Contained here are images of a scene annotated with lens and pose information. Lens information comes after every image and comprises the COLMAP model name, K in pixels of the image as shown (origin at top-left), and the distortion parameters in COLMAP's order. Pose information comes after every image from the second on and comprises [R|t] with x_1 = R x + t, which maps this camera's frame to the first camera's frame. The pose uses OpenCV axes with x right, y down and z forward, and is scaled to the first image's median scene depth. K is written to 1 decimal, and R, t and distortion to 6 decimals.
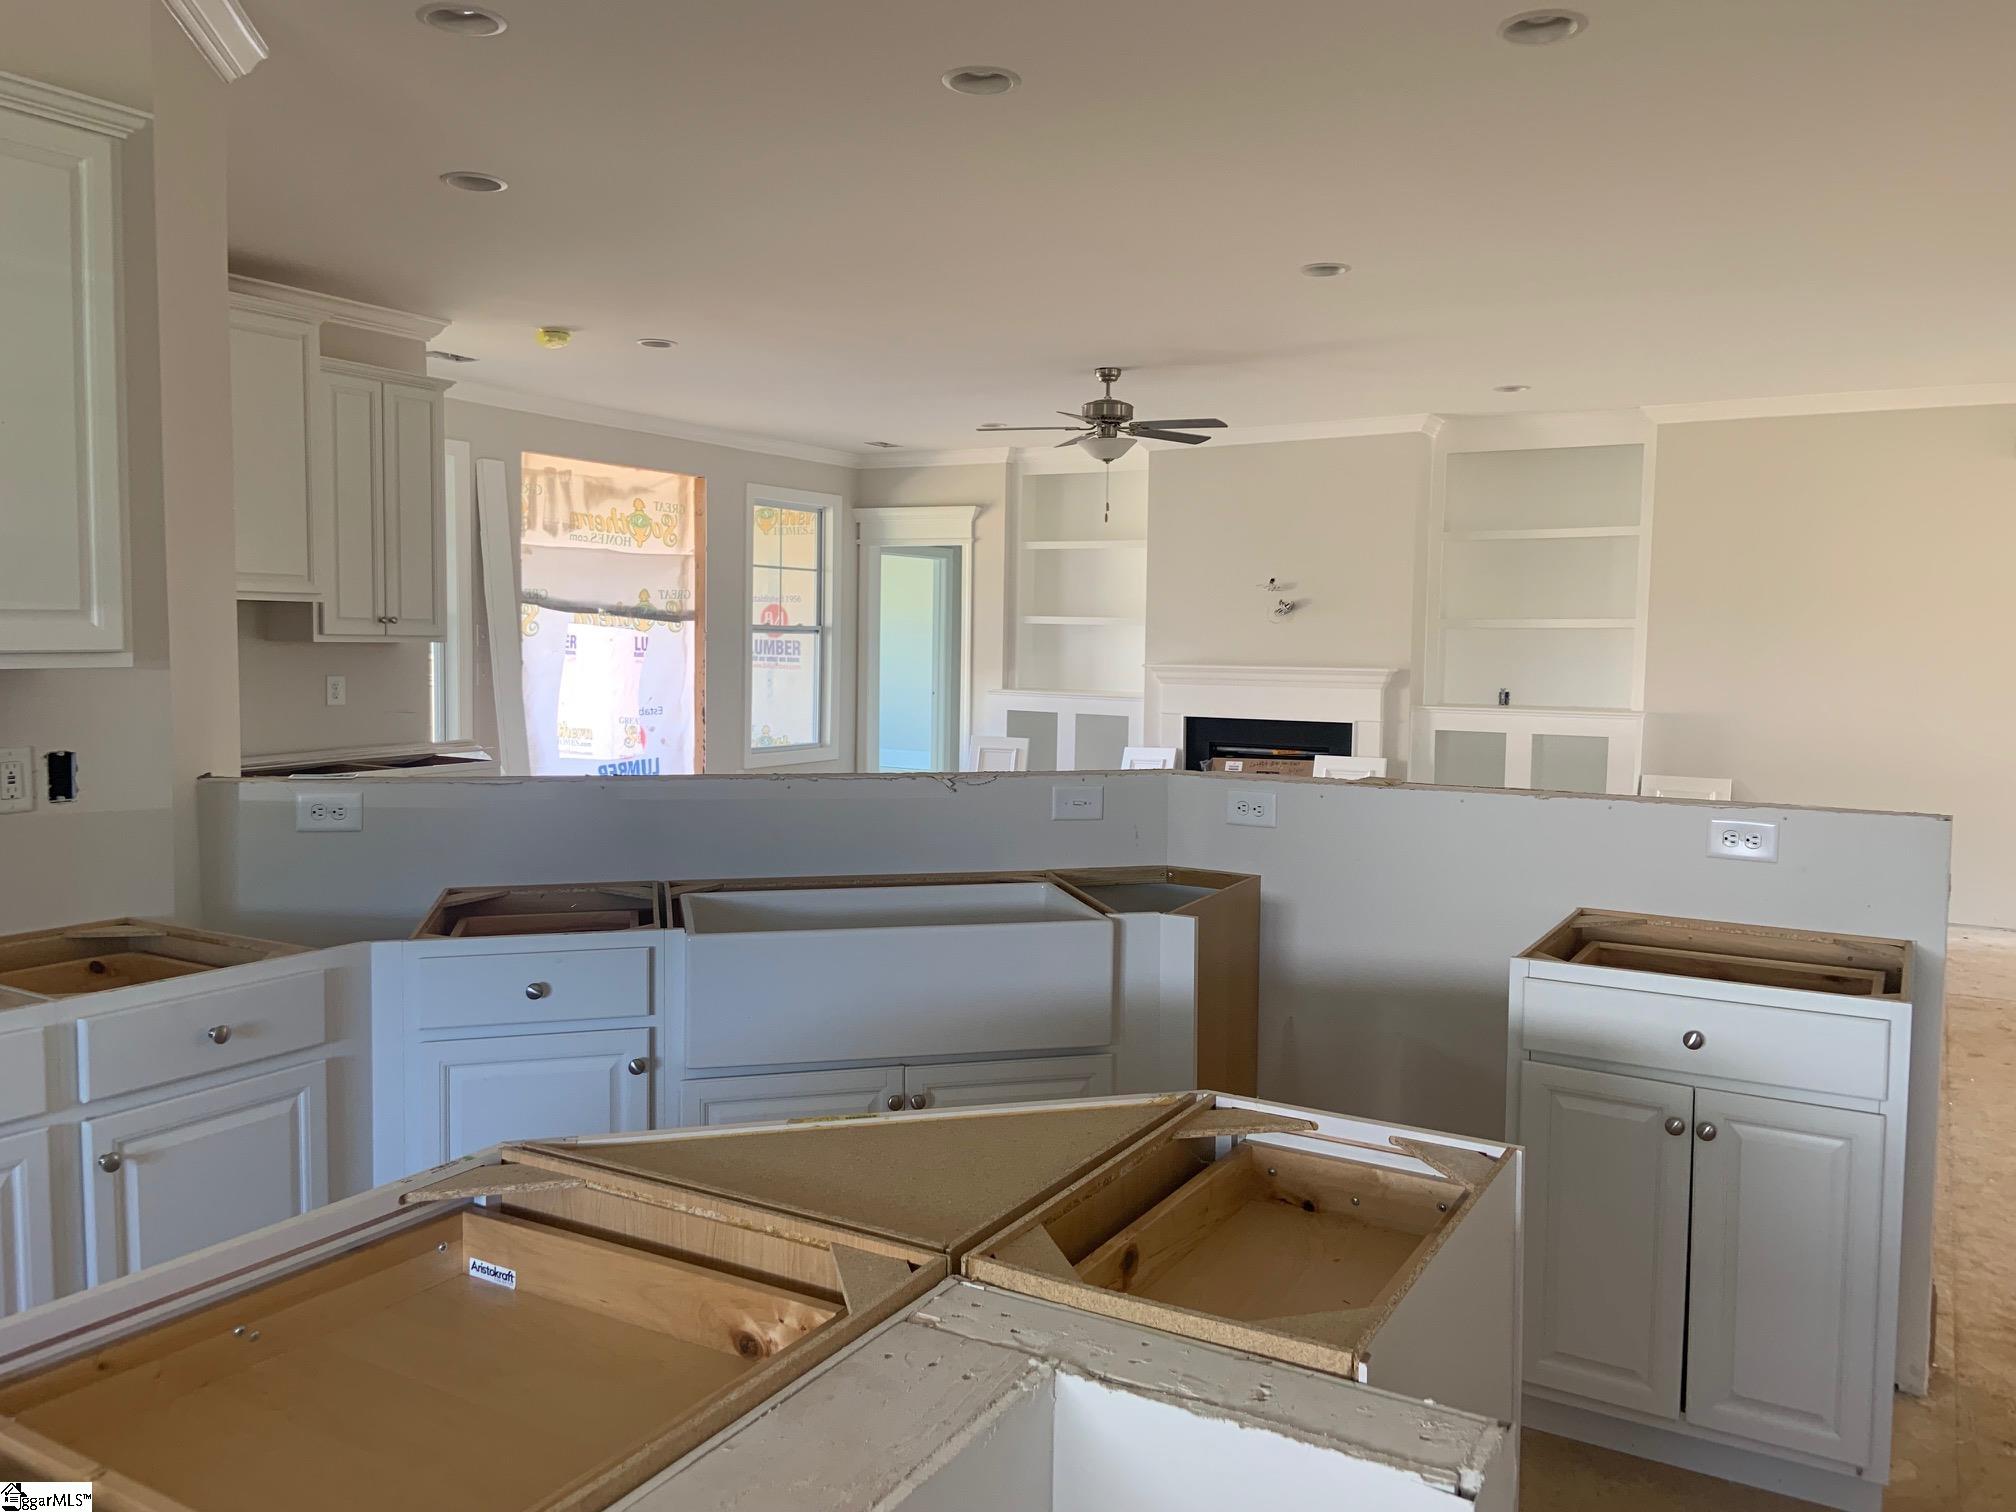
lens RADIAL K [[1491.0, 0, 1008.0], [0, 1491.0, 756.0], [0, 0, 1]] dist [0.033042, -0.004966]
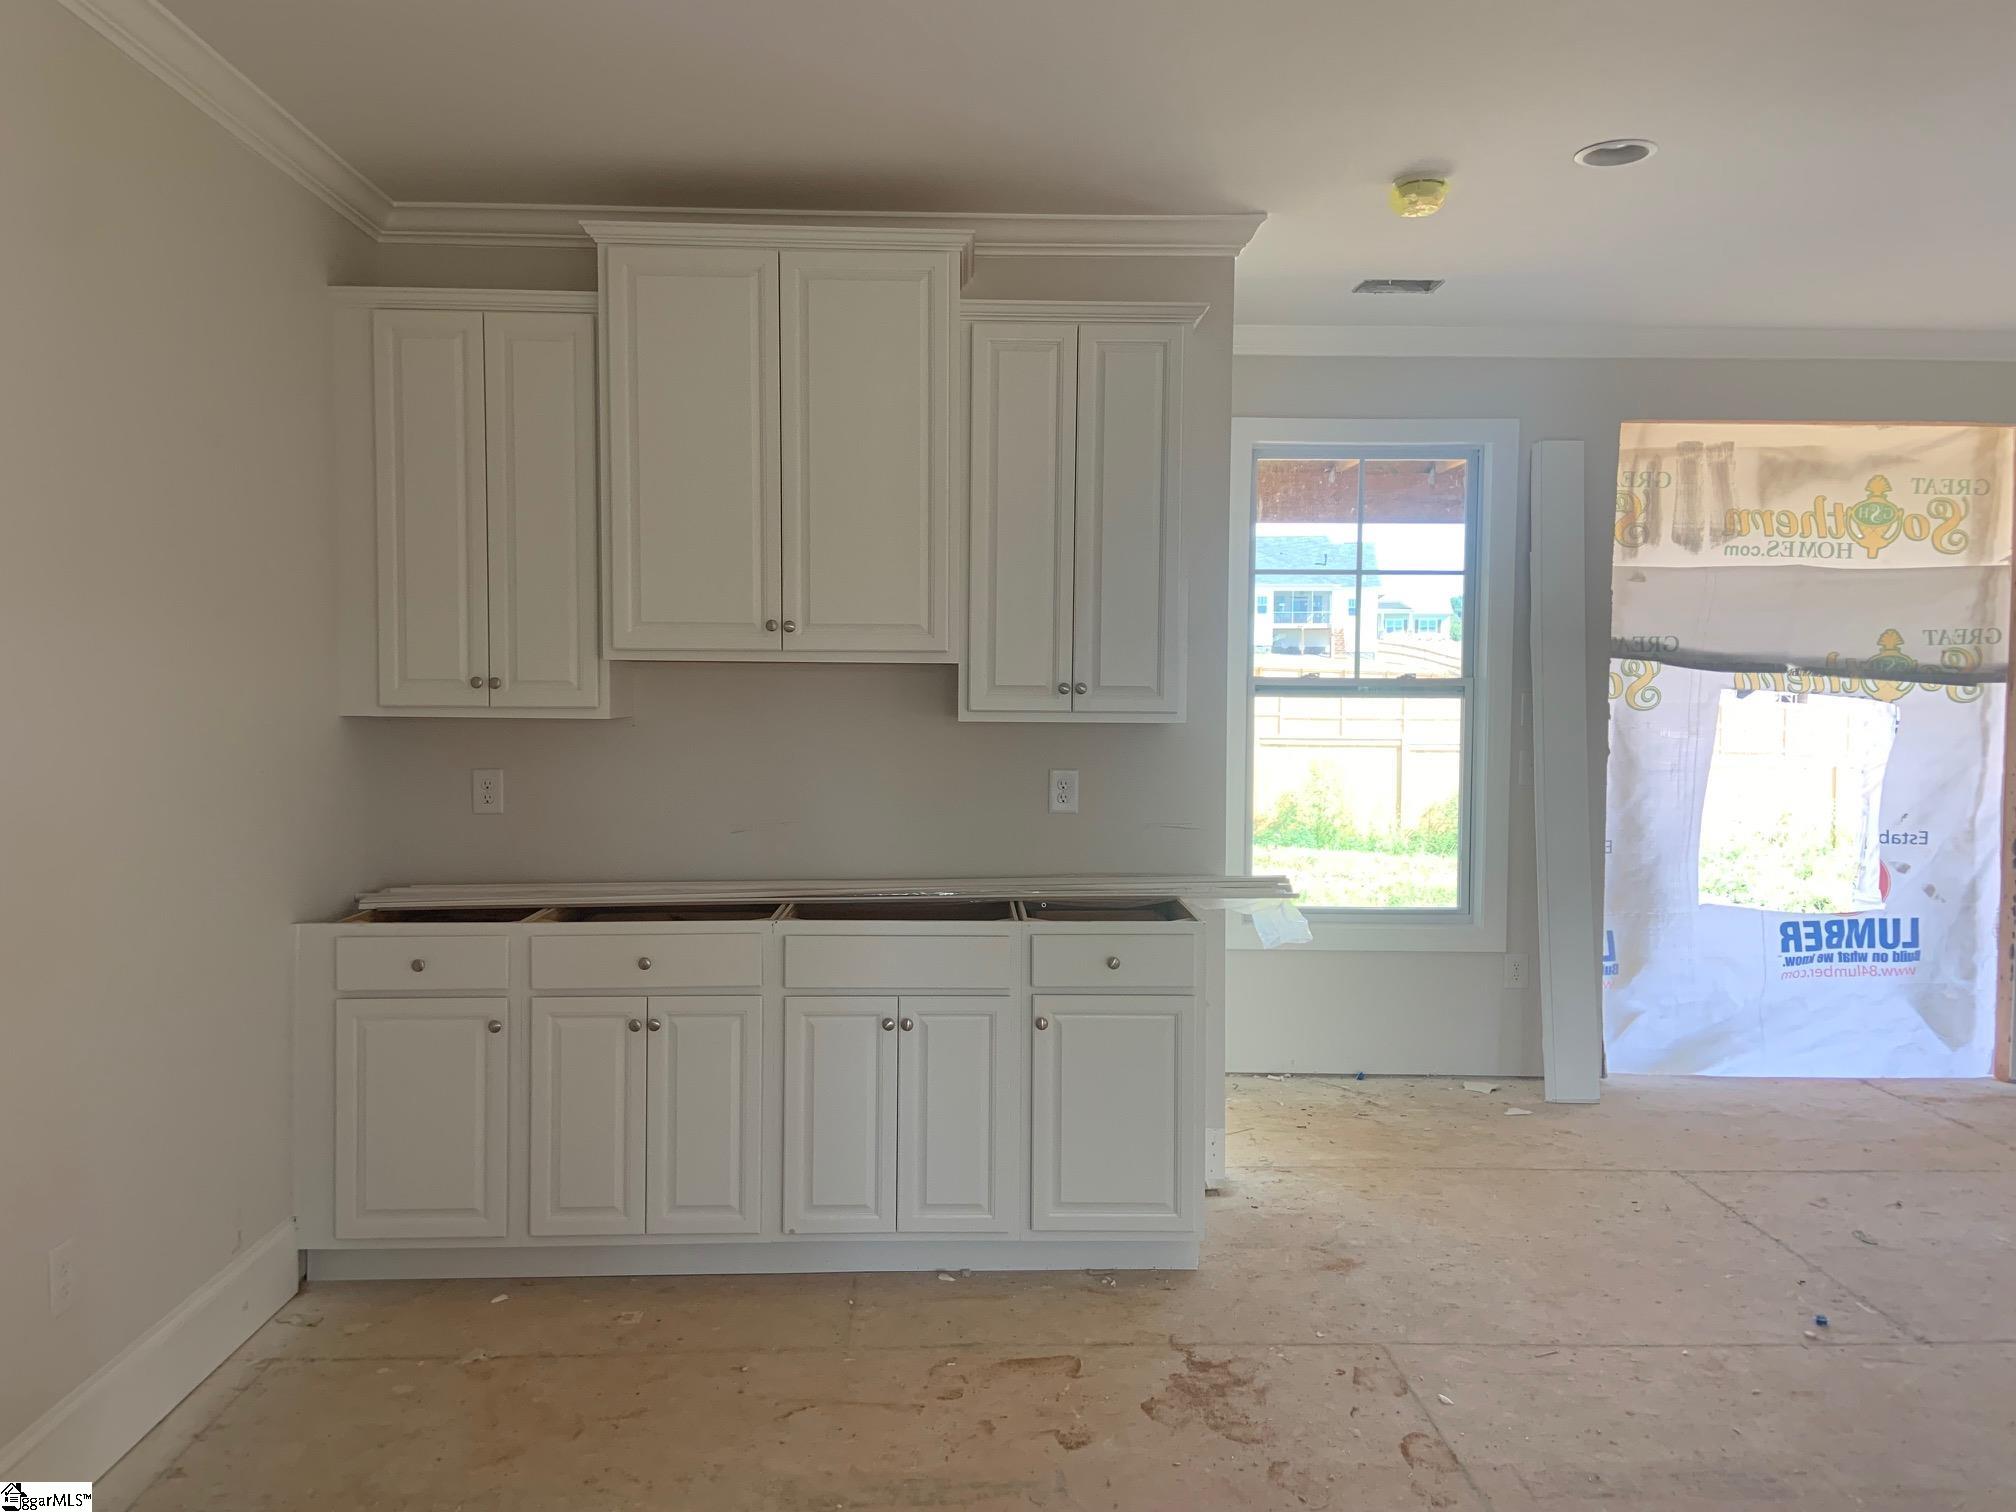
lens RADIAL K [[1491.0, 0, 1008.0], [0, 1491.0, 756.0], [0, 0, 1]] dist [0.033042, -0.004966]
pose [[0.532480, 0.034849, -0.845725, 0.078028], [-0.070642, 0.997496, -0.003375, -0.037816], [0.843489, 0.061540, 0.533609, 0.418545]]
